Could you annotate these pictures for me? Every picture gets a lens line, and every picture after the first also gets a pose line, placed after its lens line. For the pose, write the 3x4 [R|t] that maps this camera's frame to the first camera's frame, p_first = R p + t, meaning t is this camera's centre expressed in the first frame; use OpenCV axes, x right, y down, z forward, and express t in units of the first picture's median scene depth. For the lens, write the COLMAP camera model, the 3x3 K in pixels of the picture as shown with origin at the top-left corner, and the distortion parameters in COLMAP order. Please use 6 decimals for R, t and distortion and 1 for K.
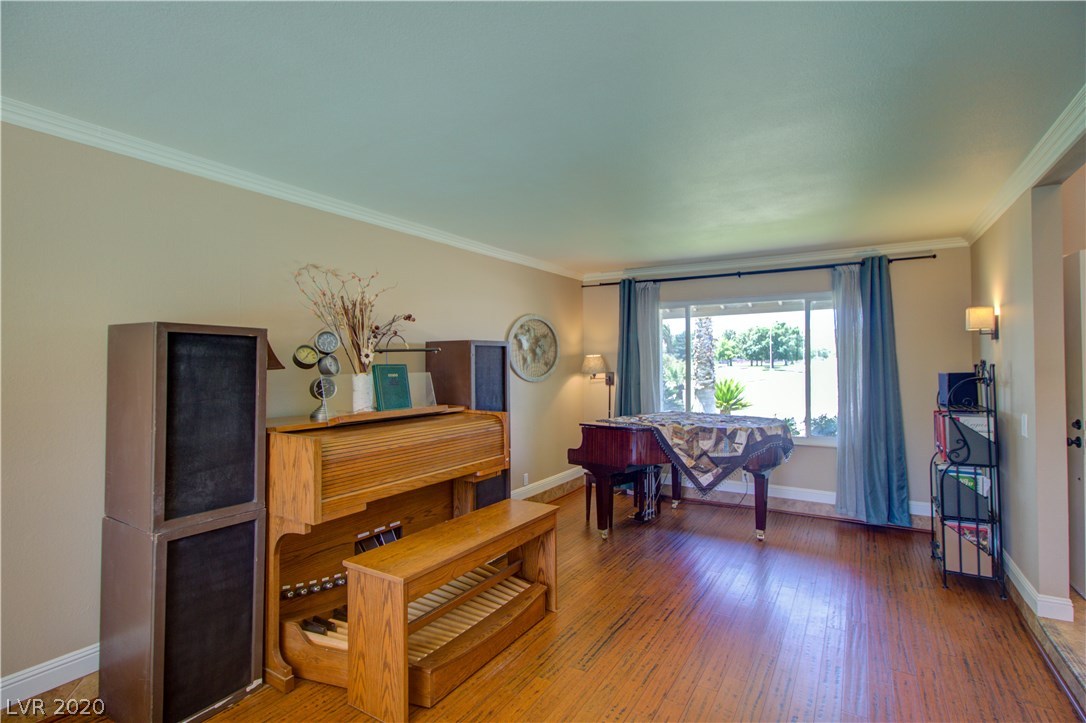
lens RADIAL K [[511.1, 0, 543.0], [0, 511.1, 361.5], [0, 0, 1]] dist [0.003328, 0.000795]
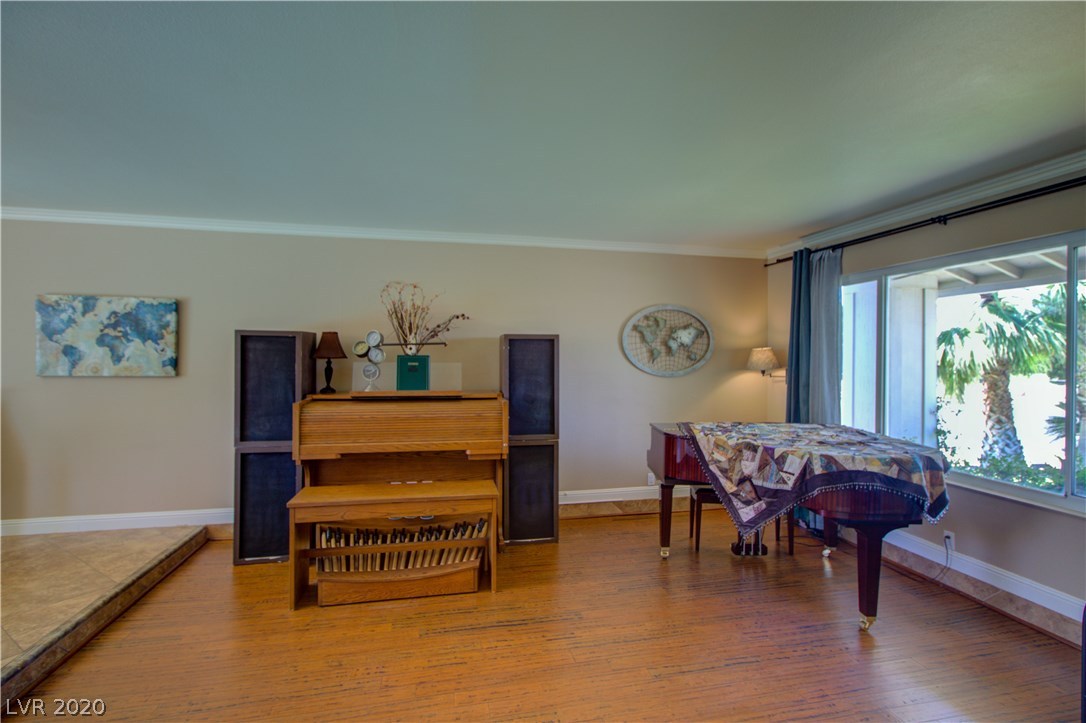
lens RADIAL K [[502.5, 0, 548.9], [0, 502.5, 358.0], [0, 0, 1]] dist [0.002877, 0.000550]
pose [[0.698323, 0.012247, -0.715678, 0.635058], [-0.007883, 0.999925, 0.009419, -0.001806], [0.715740, -0.000936, 0.698366, 0.274934]]
